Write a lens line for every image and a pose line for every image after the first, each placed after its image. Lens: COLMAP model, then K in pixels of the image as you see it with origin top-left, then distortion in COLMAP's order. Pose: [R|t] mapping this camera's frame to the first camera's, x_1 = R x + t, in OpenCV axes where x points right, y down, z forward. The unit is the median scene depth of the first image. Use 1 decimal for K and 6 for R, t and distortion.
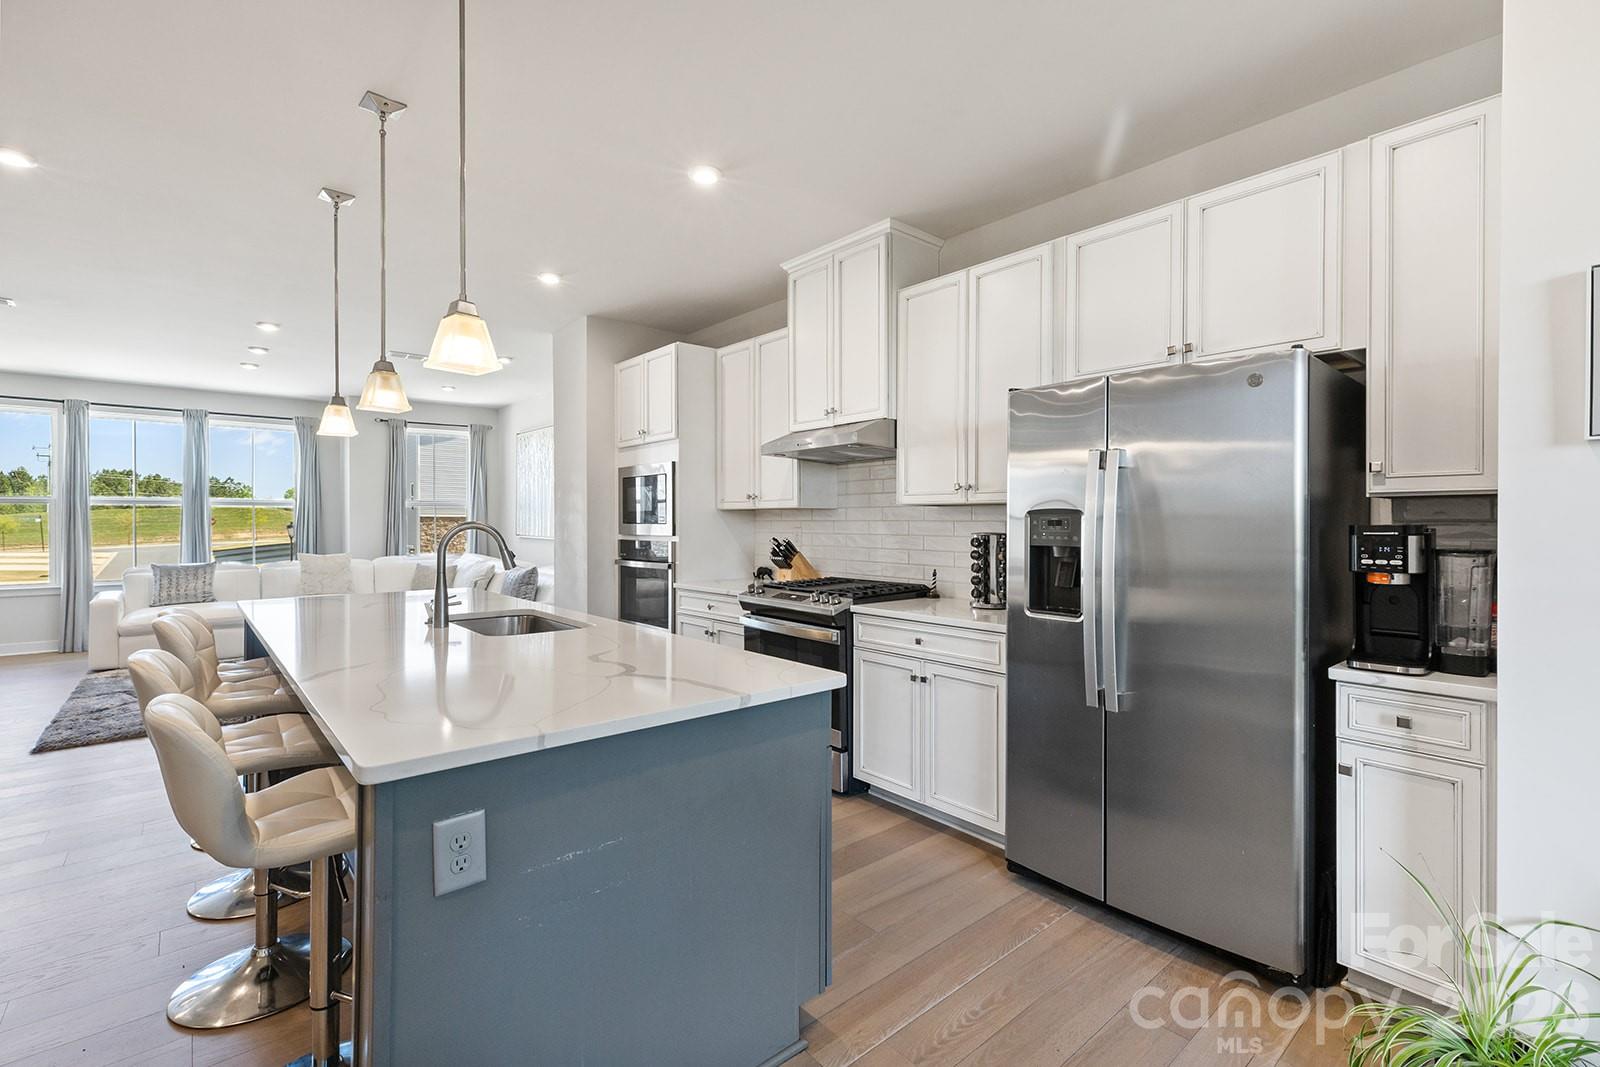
lens RADIAL K [[711.0, 0, 804.9], [0, 711.0, 524.4], [0, 0, 1]] dist [0.003103, -0.000014]
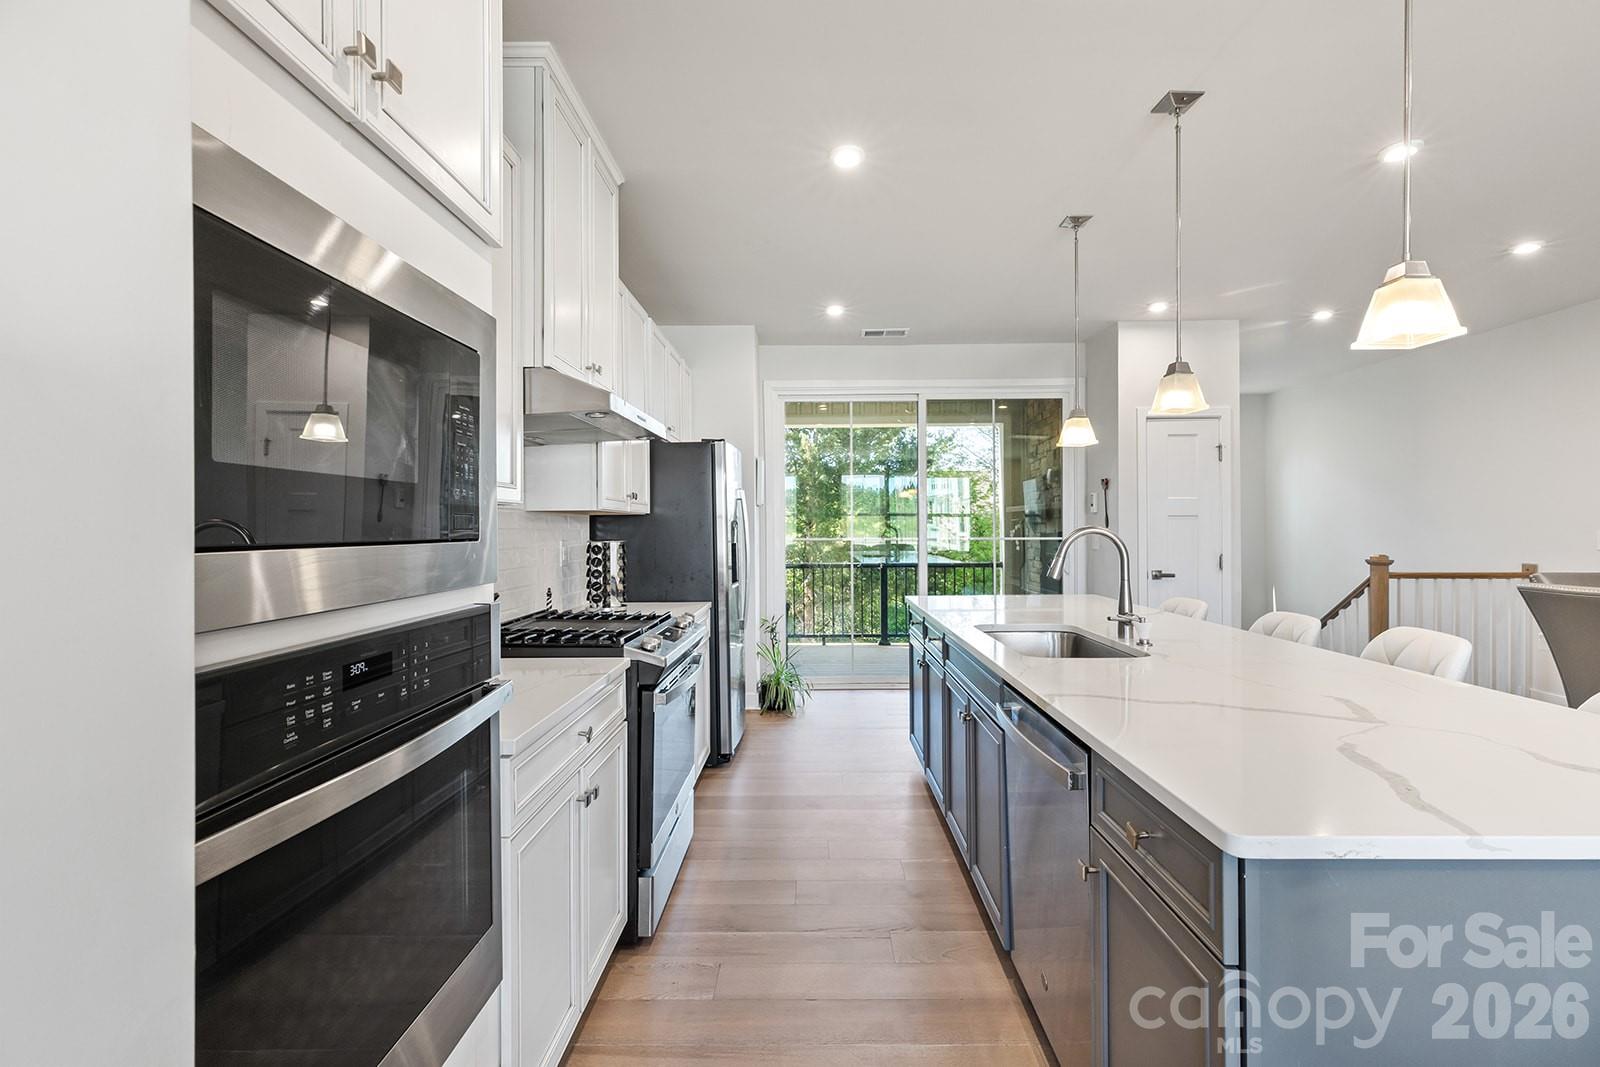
lens RADIAL K [[711.0, 0, 804.9], [0, 711.0, 524.4], [0, 0, 1]] dist [0.003103, -0.000014]
pose [[-0.742394, 0.009195, 0.669901, -0.616866], [0.010924, 0.999939, -0.001619, -0.005278], [-0.669875, 0.006116, -0.742449, 1.495824]]
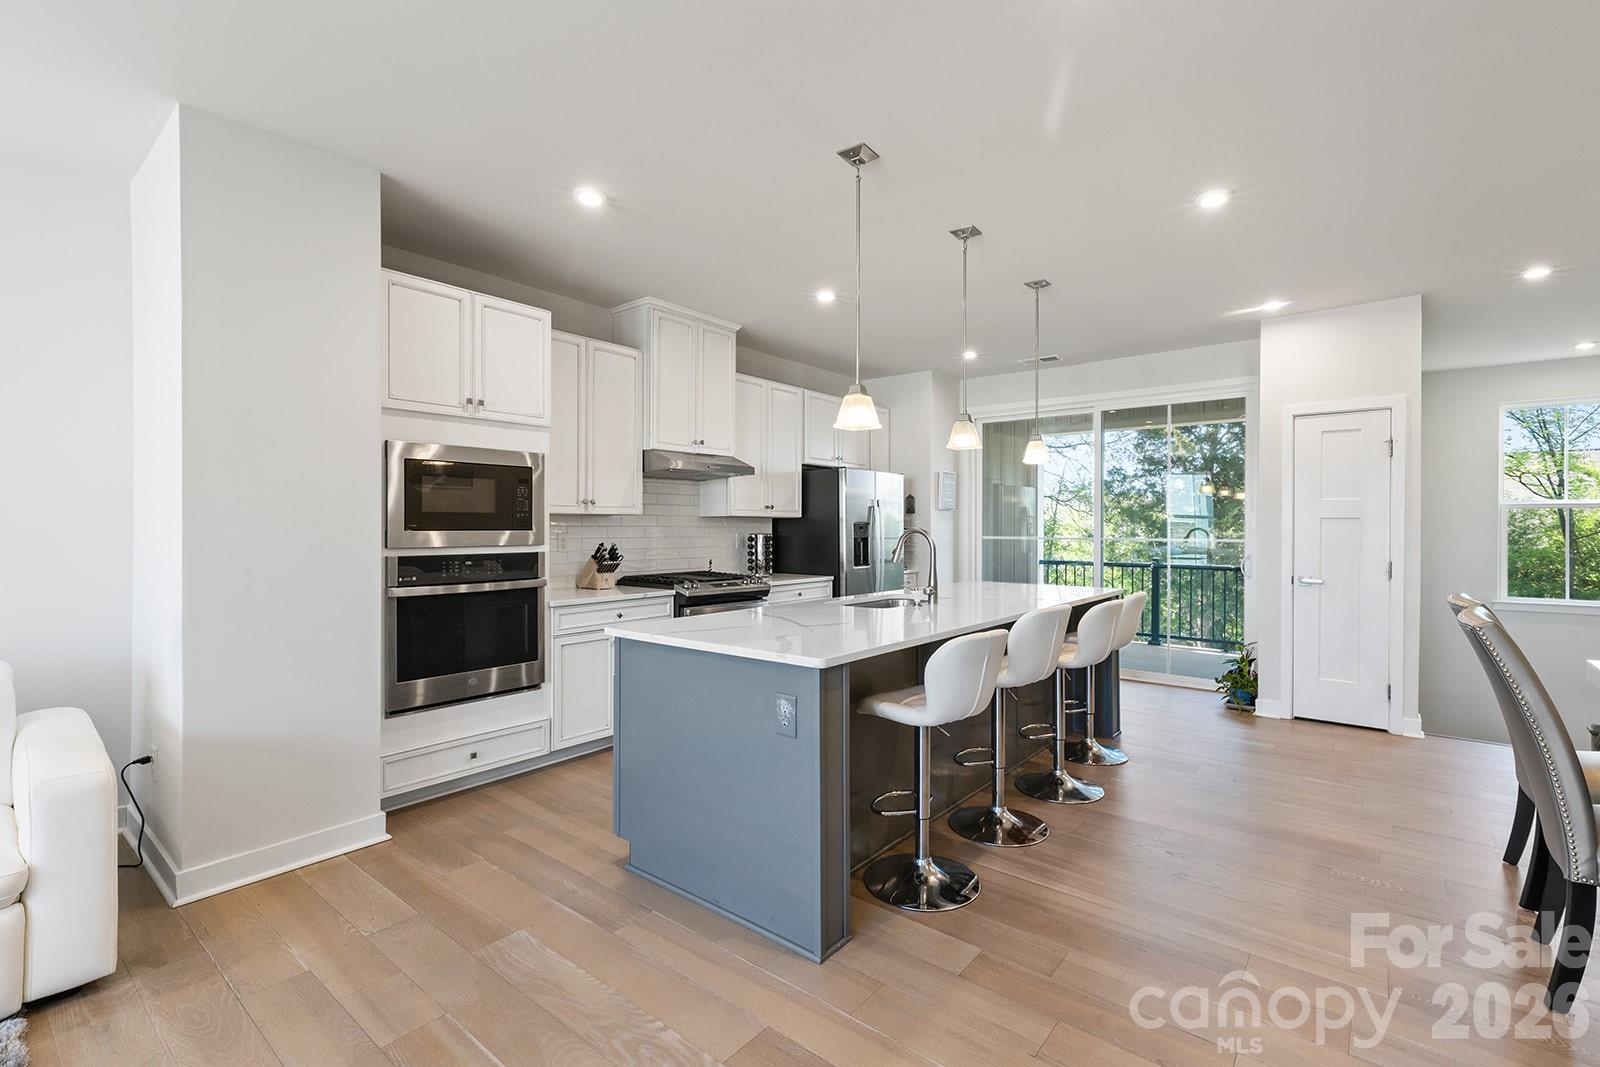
lens RADIAL K [[720.2, 0, 809.4], [0, 720.2, 531.6], [0, 0, 1]] dist [0.002850, 0.000490]
pose [[-0.172431, -0.007267, 0.984995, -1.400103], [0.003423, 0.999962, 0.007977, -0.006116], [-0.985016, 0.004747, -0.172400, 1.118893]]
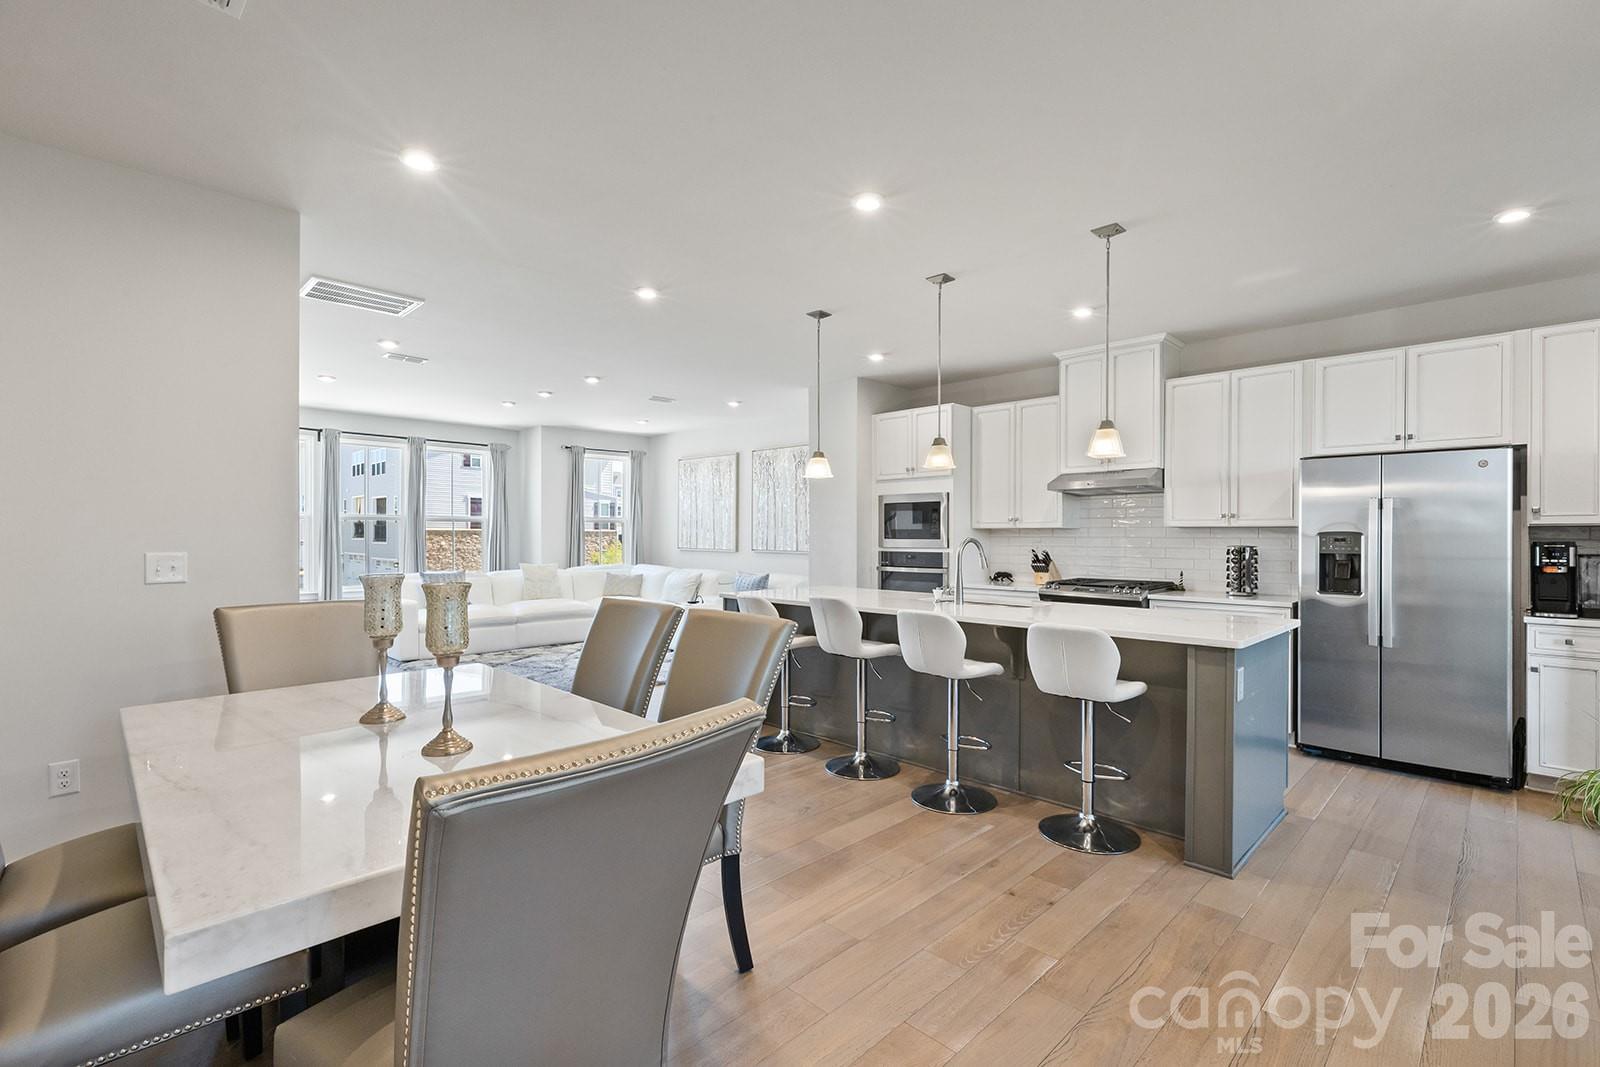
lens RADIAL K [[715.6, 0, 805.9], [0, 715.6, 539.4], [0, 0, 1]] dist [0.001100, -0.000113]
pose [[0.997186, 0.003044, 0.074901, -0.732487], [-0.003044, 0.999995, -0.000118, 0.000636], [-0.074901, -0.000110, 0.997191, -0.422618]]
